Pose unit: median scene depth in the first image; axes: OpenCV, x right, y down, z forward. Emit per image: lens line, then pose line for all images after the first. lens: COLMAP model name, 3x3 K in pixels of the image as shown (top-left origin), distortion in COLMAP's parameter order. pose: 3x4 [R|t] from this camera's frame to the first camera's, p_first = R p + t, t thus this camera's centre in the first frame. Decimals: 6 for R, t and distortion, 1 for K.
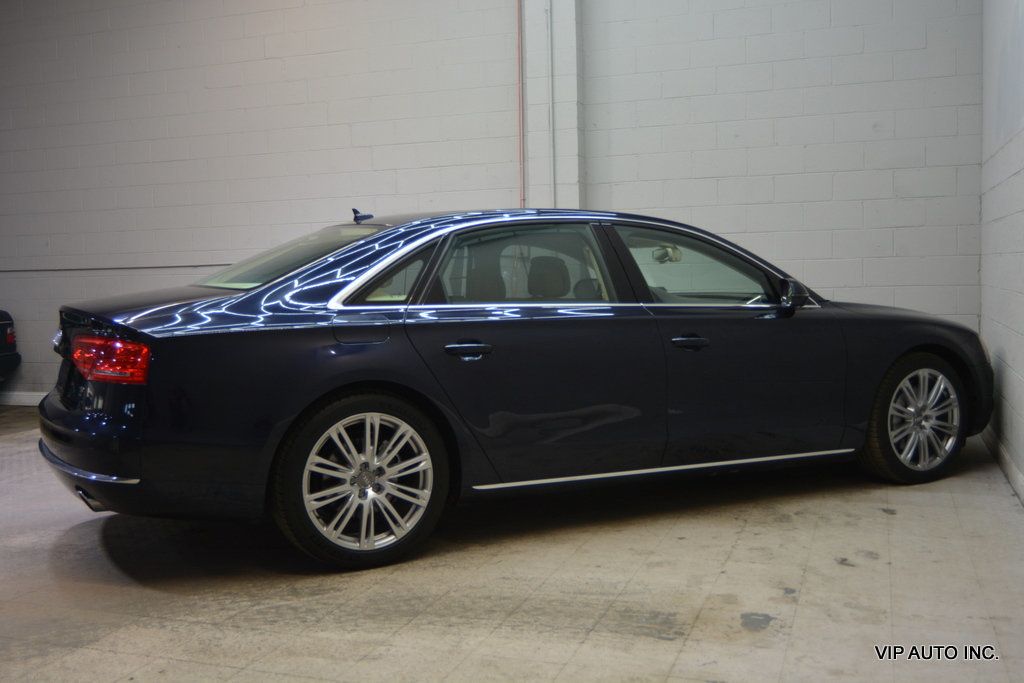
lens RADIAL K [[1071.6, 0, 512.0], [0, 1071.6, 341.5], [0, 0, 1]] dist [-0.000087, 0.010320]
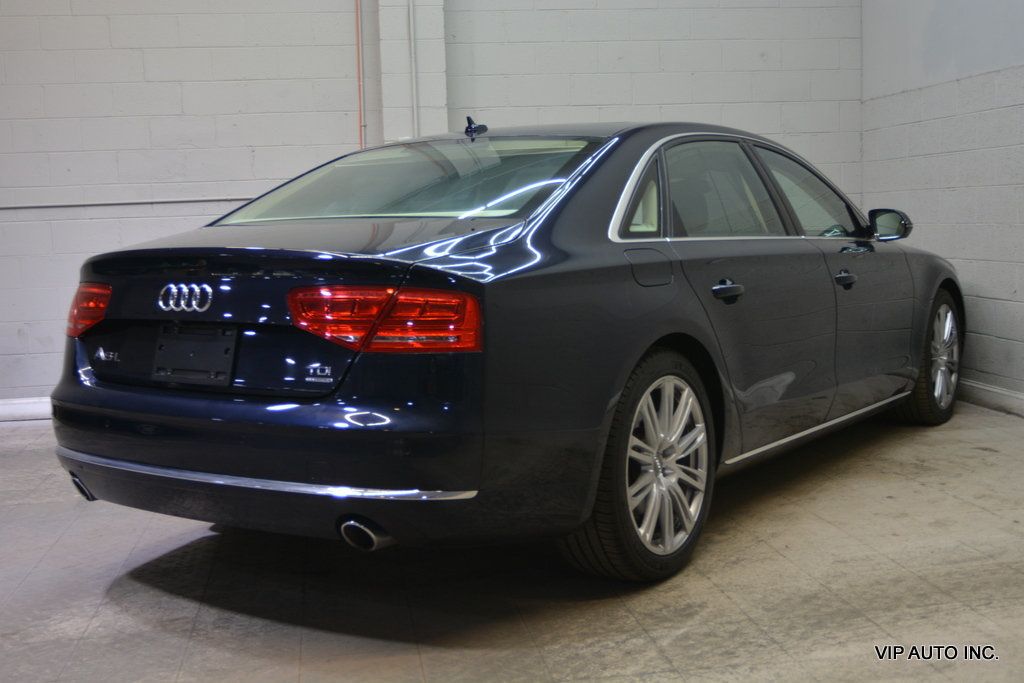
lens RADIAL K [[1233.9, 0, 512.0], [0, 1233.9, 341.5], [0, 0, 1]] dist [-0.013284, -0.003835]
pose [[0.874753, -0.056922, 0.481215, -0.564011], [0.048752, 0.998376, 0.029474, 0.008955], [-0.482111, -0.002322, 0.876107, 0.239758]]
